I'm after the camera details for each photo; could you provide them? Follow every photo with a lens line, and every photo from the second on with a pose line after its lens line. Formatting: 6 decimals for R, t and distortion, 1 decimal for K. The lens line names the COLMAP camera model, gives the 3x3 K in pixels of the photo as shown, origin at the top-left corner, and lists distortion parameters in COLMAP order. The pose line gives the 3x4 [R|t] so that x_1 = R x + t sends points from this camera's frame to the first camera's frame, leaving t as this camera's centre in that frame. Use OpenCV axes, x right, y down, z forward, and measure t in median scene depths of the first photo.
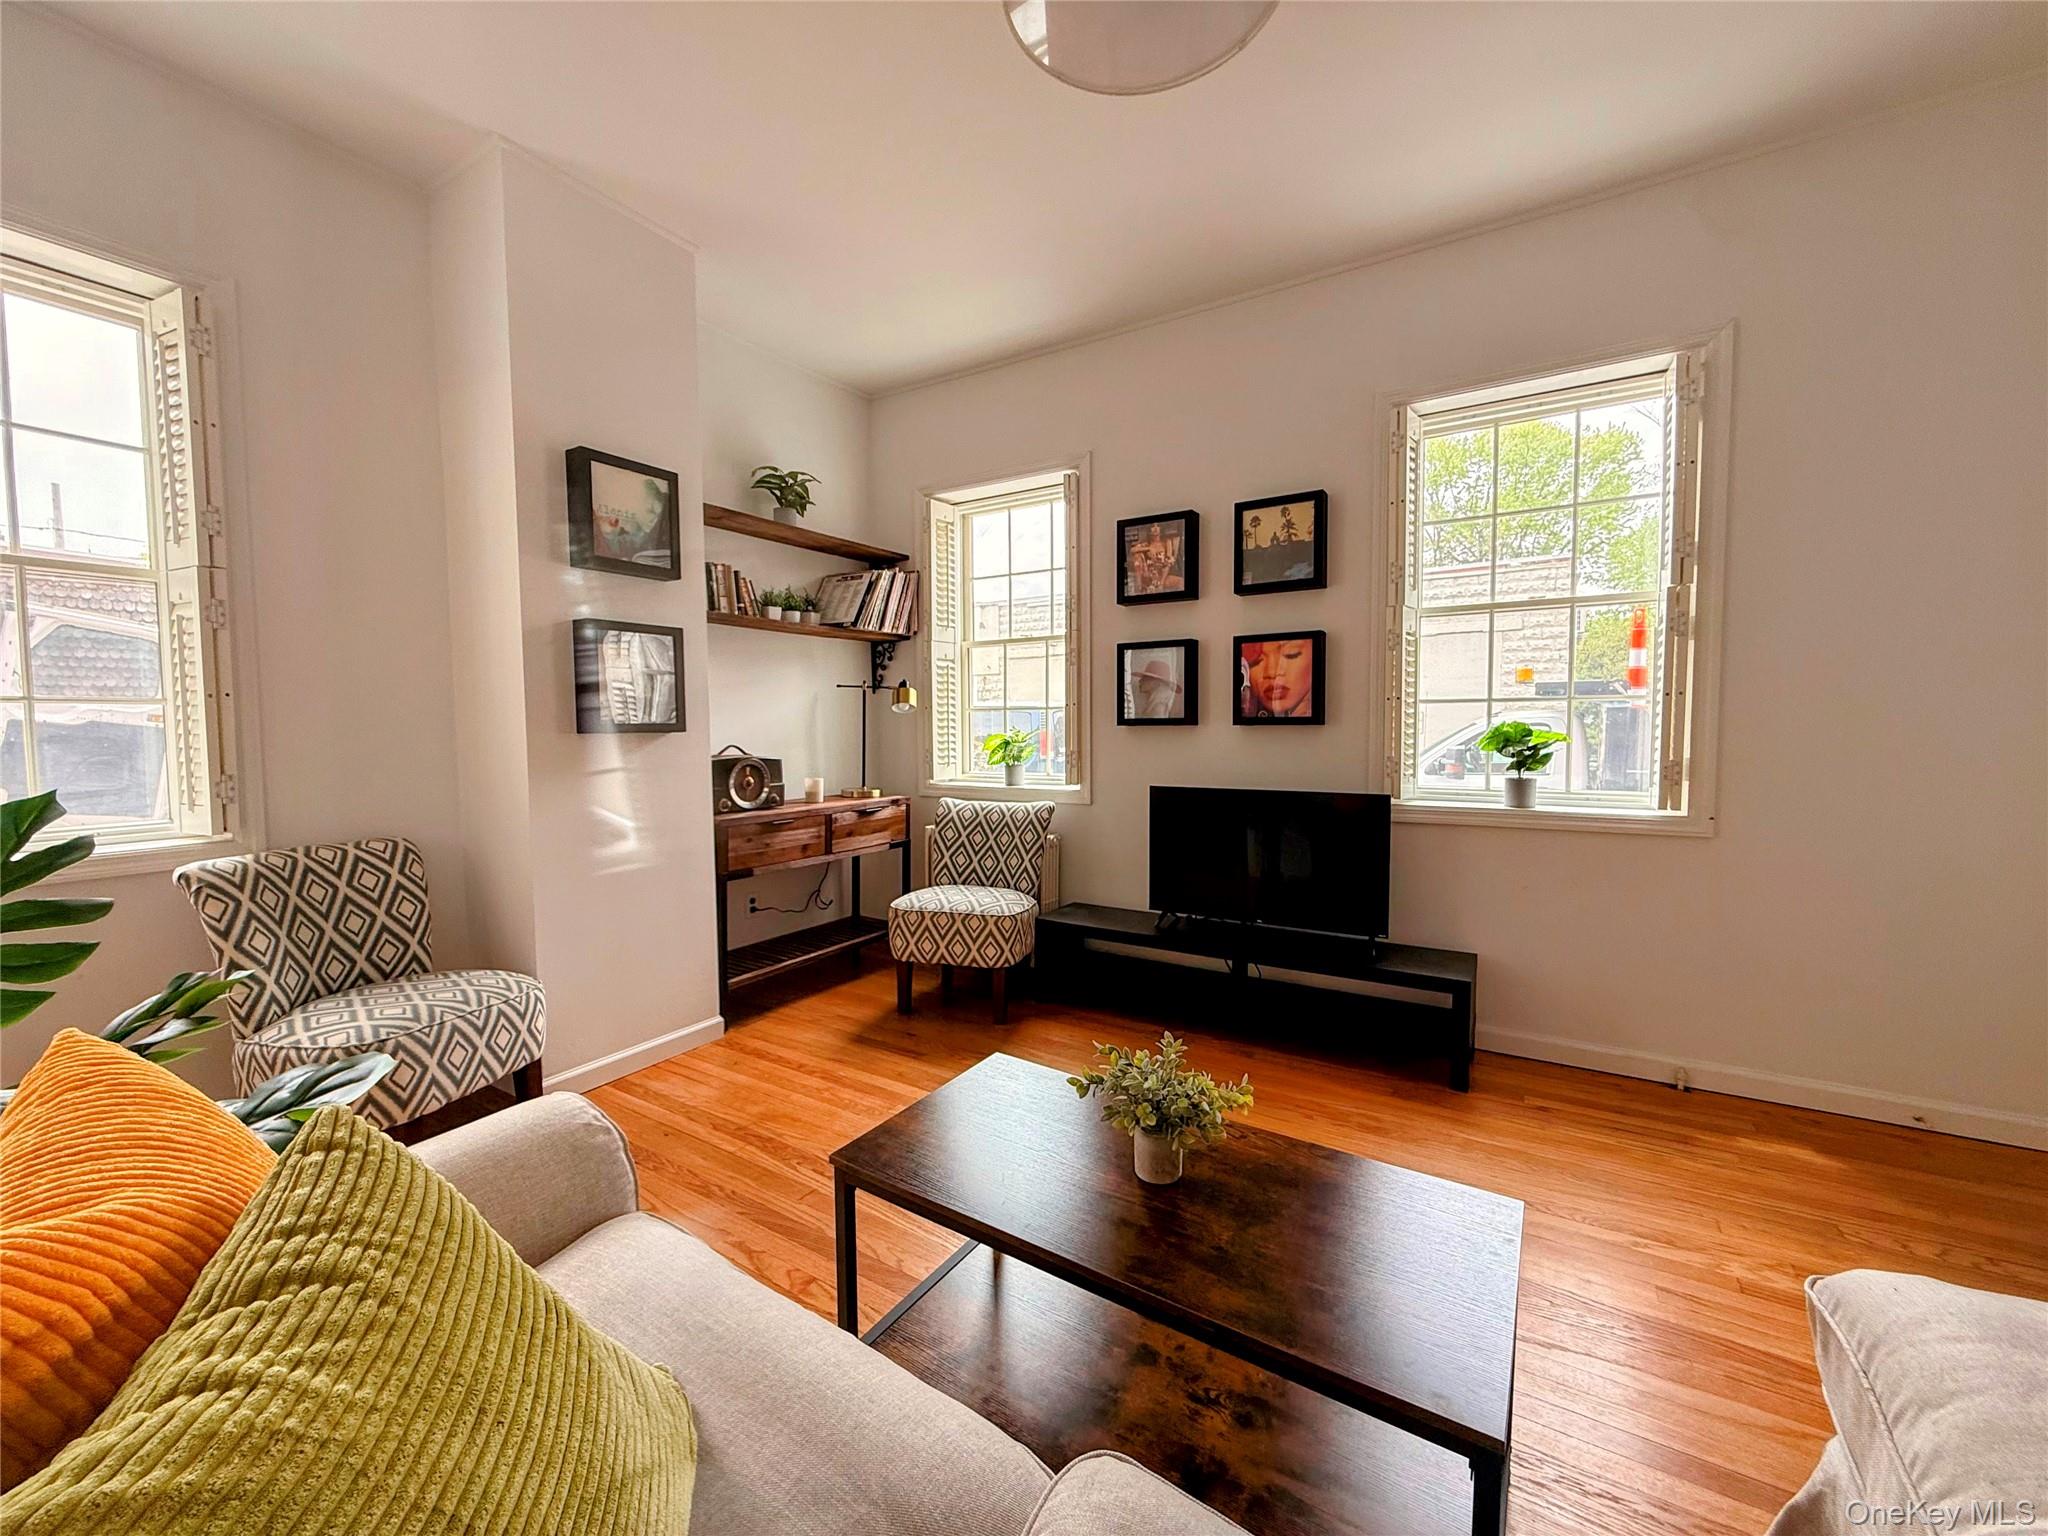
lens RADIAL K [[817.5, 0, 1021.0], [0, 817.5, 763.2], [0, 0, 1]] dist [0.000787, -0.000141]
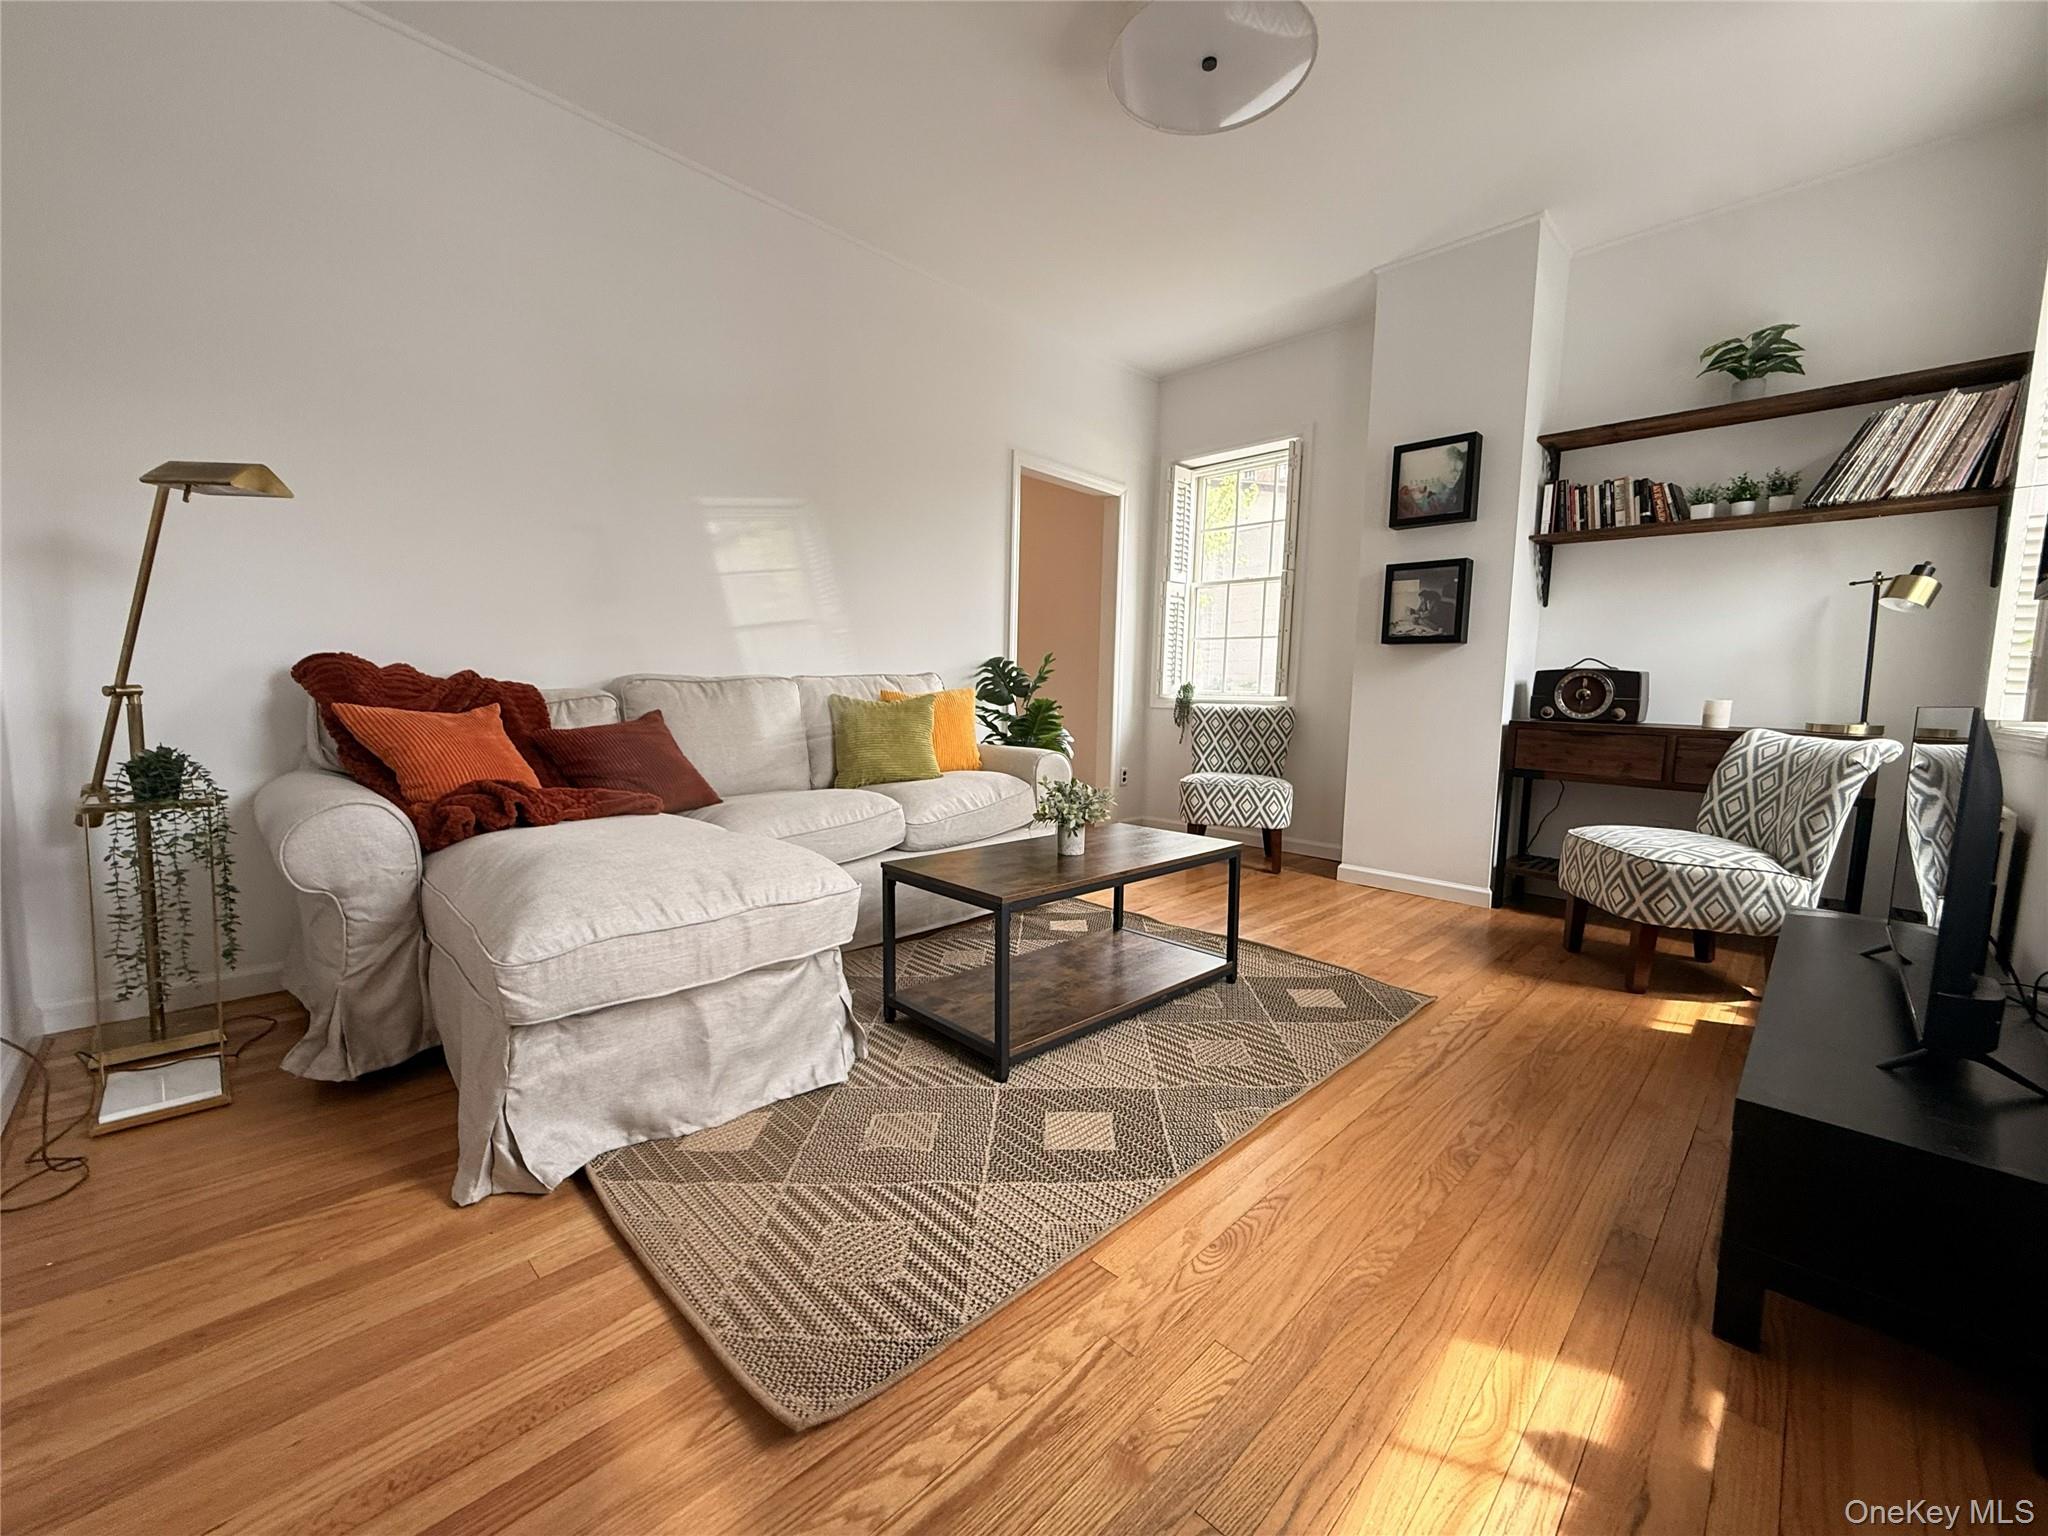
lens RADIAL K [[817.5, 0, 1015.6], [0, 817.5, 764.6], [0, 0, 1]] dist [0.000787, -0.000141]
pose [[-0.227852, 0.089338, -0.969589, 0.797133], [-0.072831, 0.991429, 0.108466, 0.050130], [0.970968, 0.095330, -0.219393, 0.522107]]
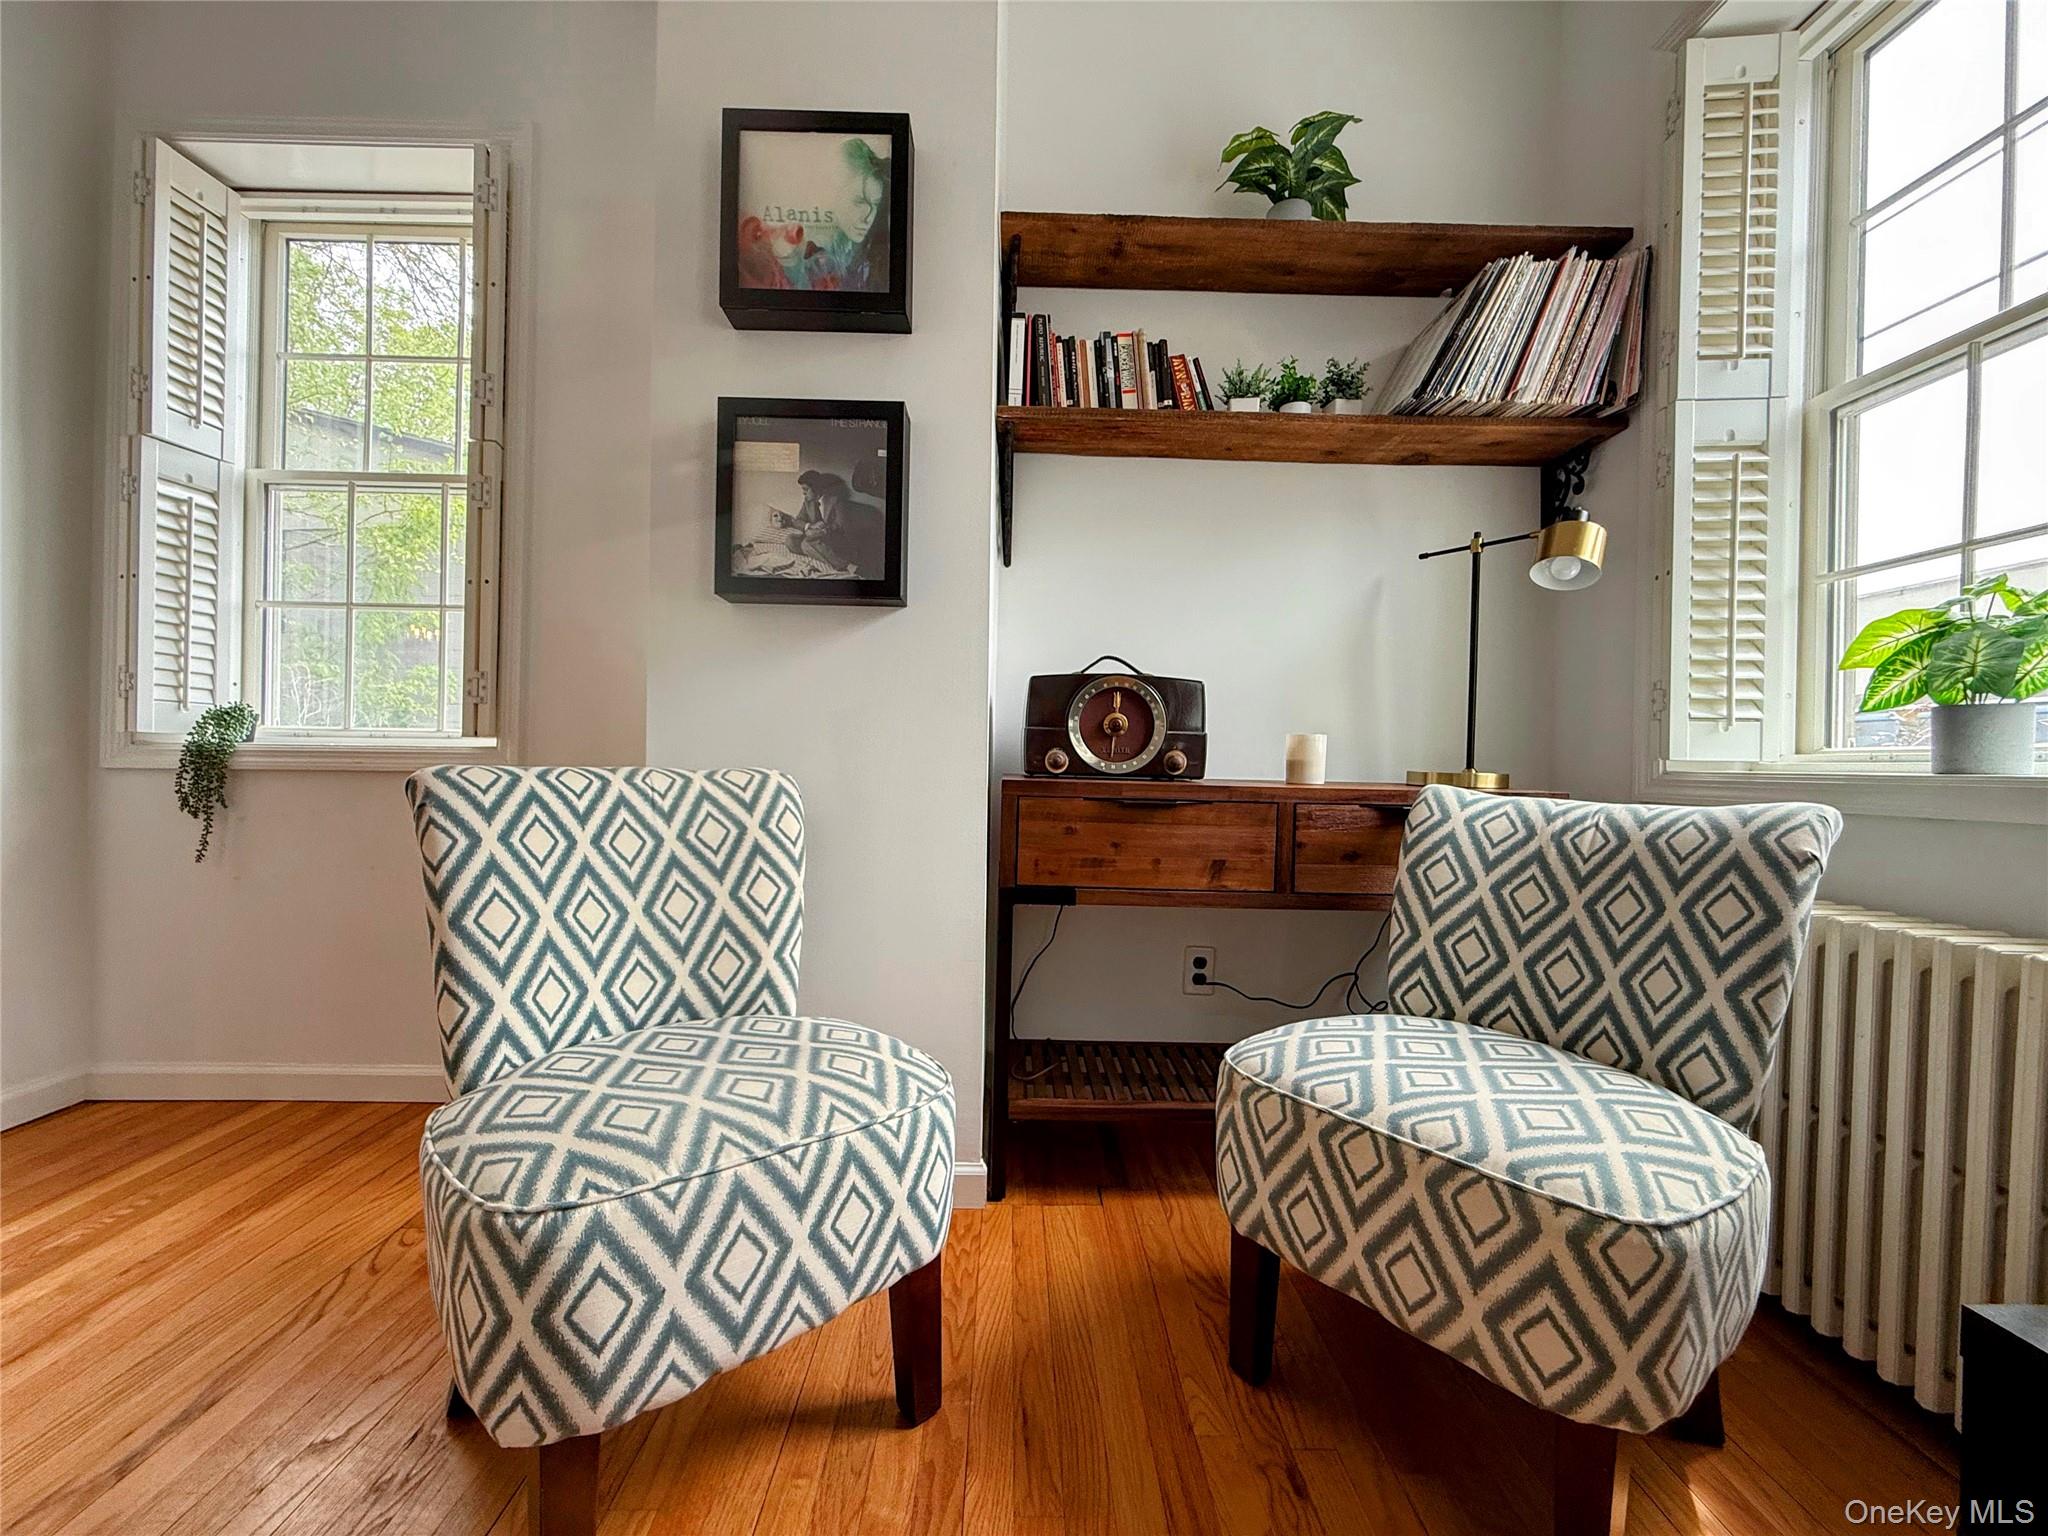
lens RADIAL K [[817.5, 0, 1022.5], [0, 817.5, 770.6], [0, 0, 1]] dist [0.000787, -0.000141]
pose [[0.542608, 0.019865, -0.839751, 0.063007], [-0.063445, 0.997834, -0.017391, 0.063321], [0.837586, 0.062715, 0.542693, 0.649176]]
